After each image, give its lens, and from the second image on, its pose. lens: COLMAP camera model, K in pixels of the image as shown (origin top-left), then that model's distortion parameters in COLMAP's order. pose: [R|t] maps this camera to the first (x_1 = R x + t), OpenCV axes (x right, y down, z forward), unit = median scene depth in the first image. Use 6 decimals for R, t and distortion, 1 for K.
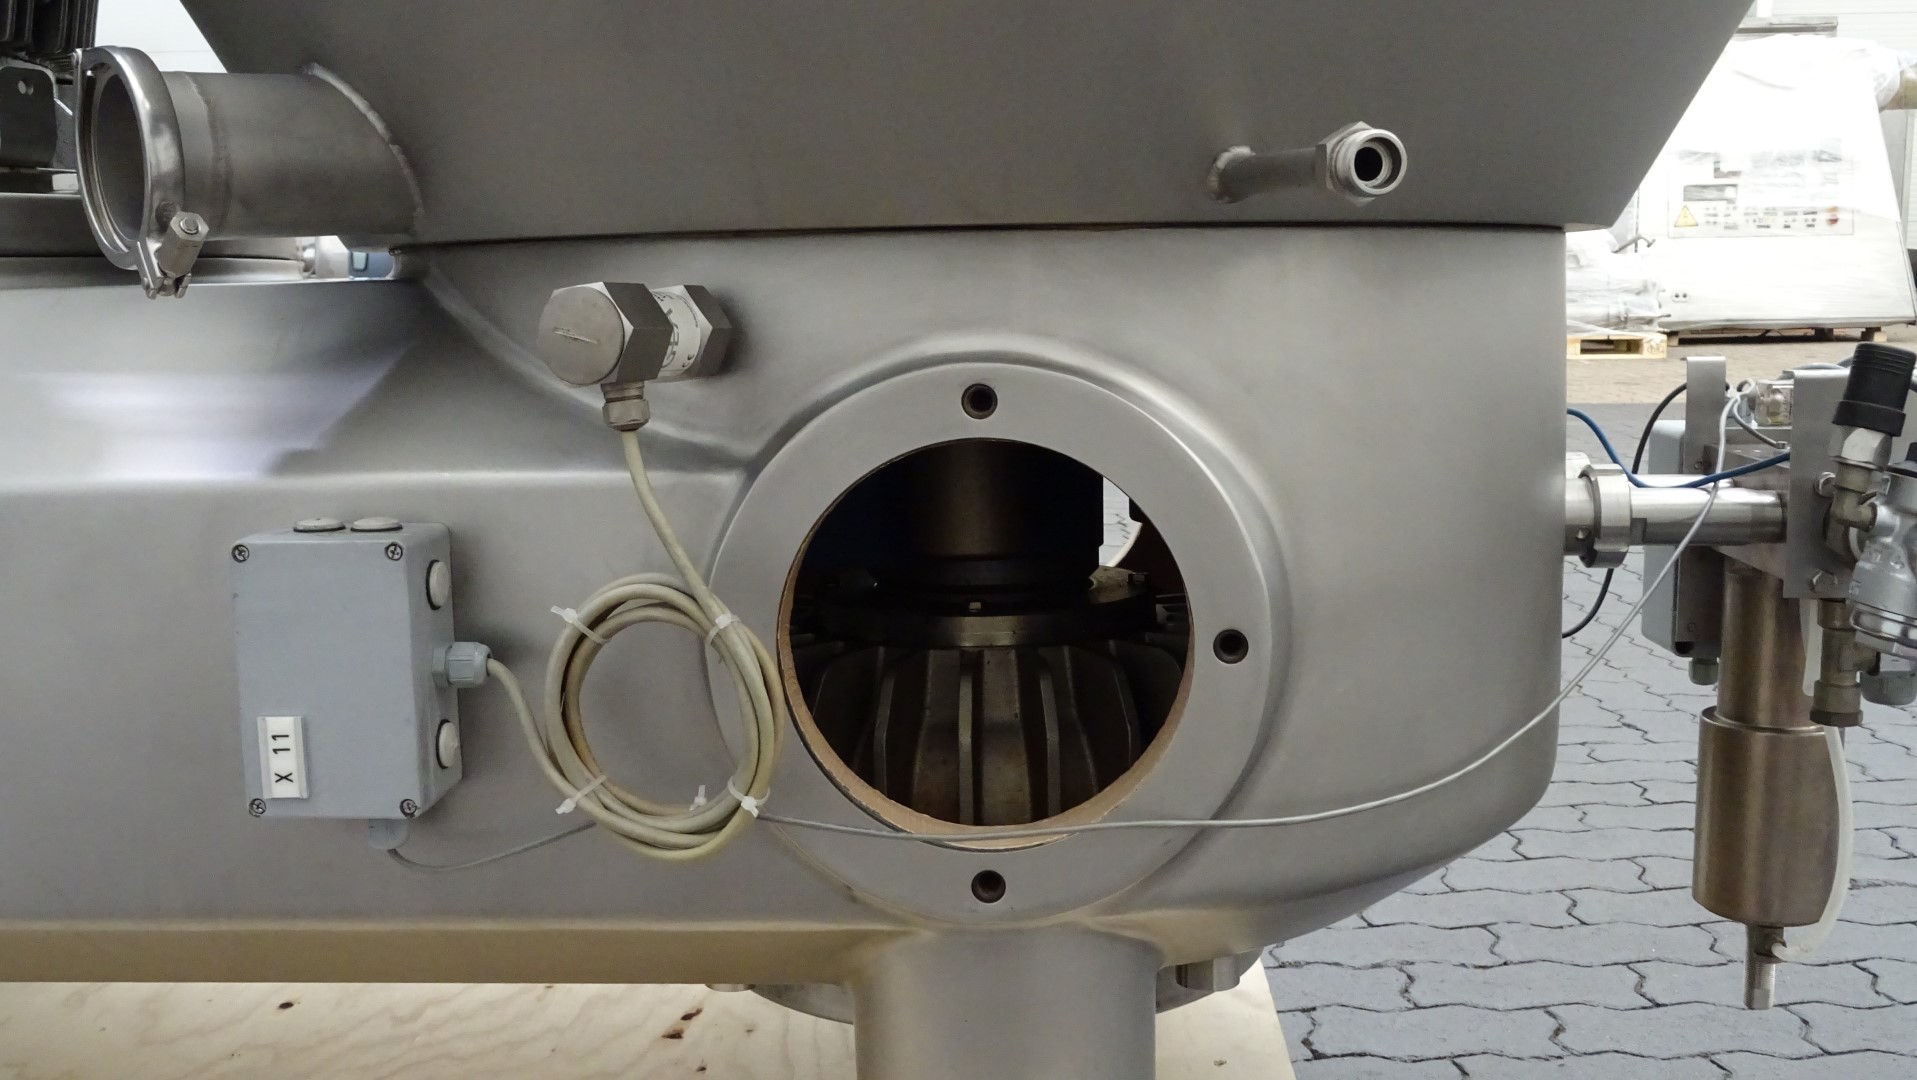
lens RADIAL K [[1754.2, 0, 958.5], [0, 1754.2, 540.0], [0, 0, 1]] dist [-0.043754, -0.000360]
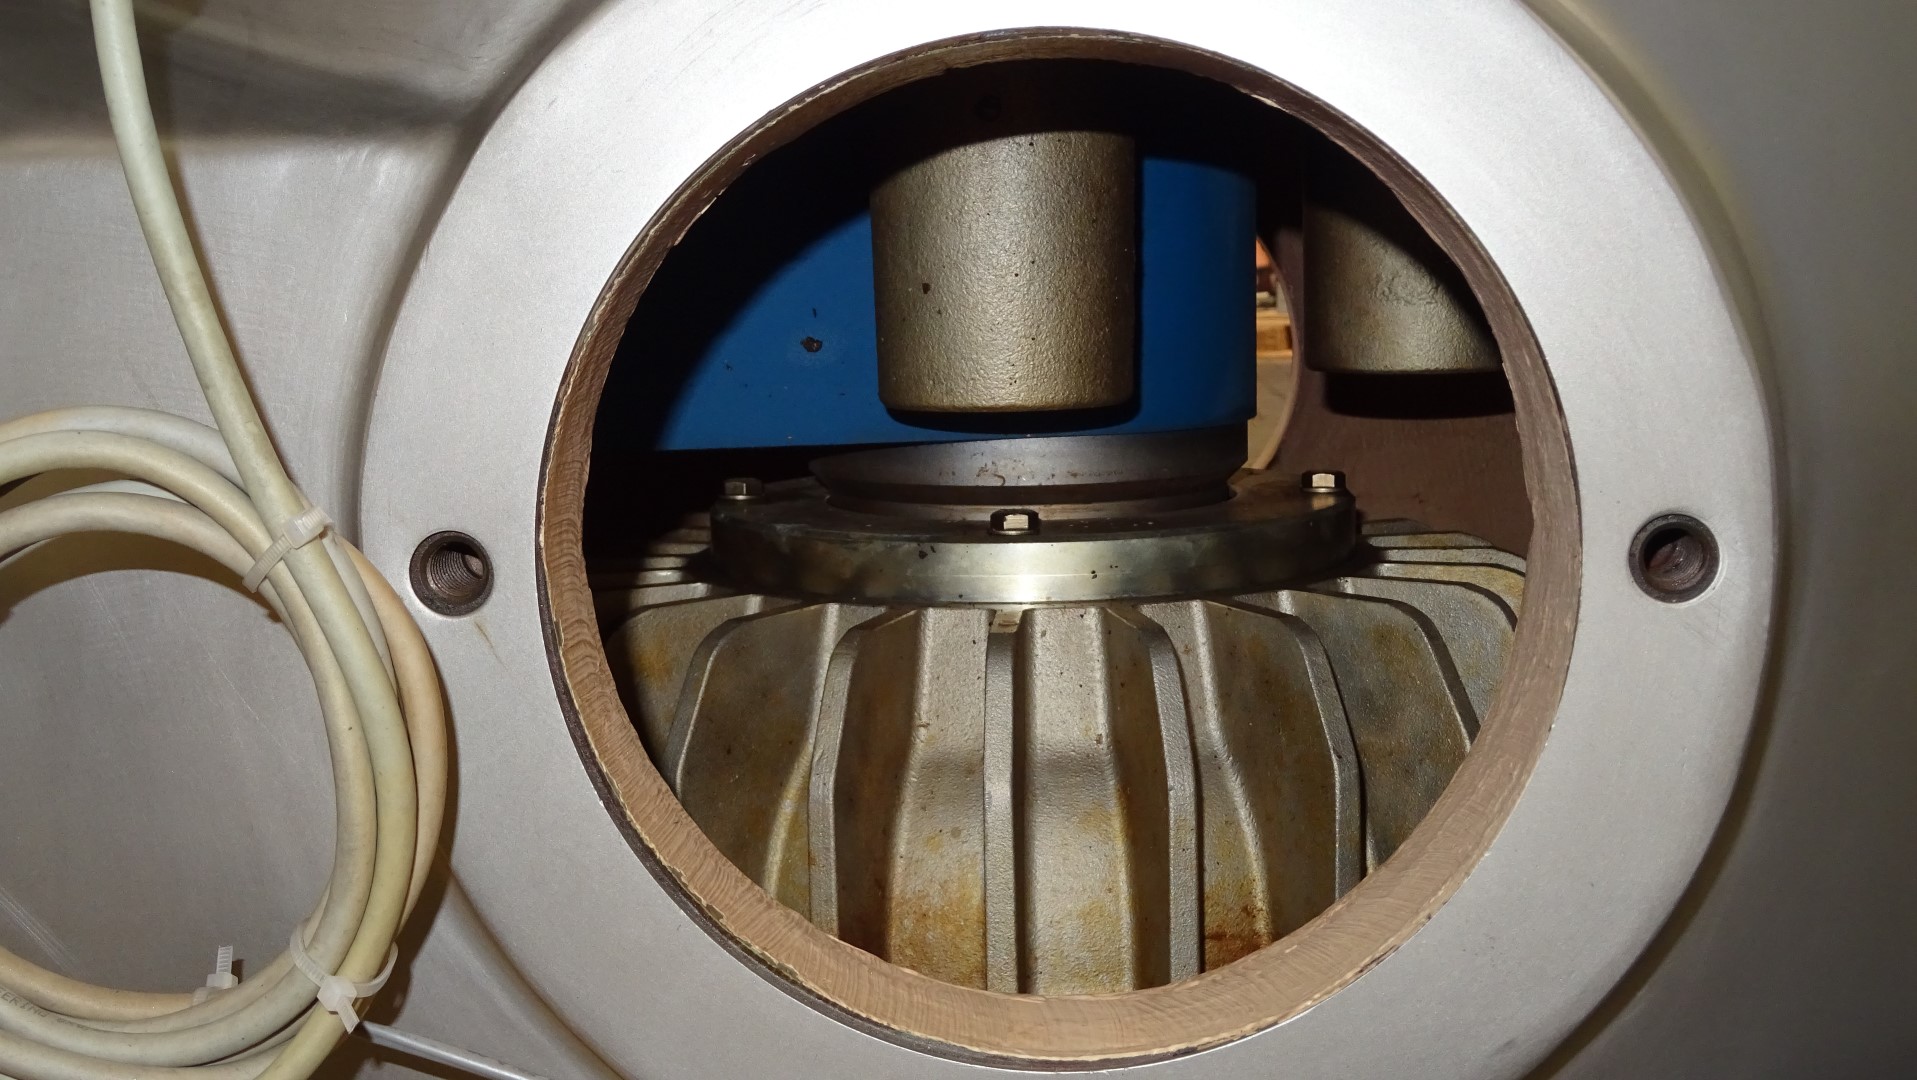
lens RADIAL K [[1359.5, 0, 958.5], [0, 1359.5, 540.0], [0, 0, 1]] dist [-0.007551, -0.001264]
pose [[0.998249, -0.011128, -0.058096, 0.017009], [0.008724, 0.999102, -0.041468, 0.063227], [0.058505, 0.040889, 0.997449, 0.651929]]
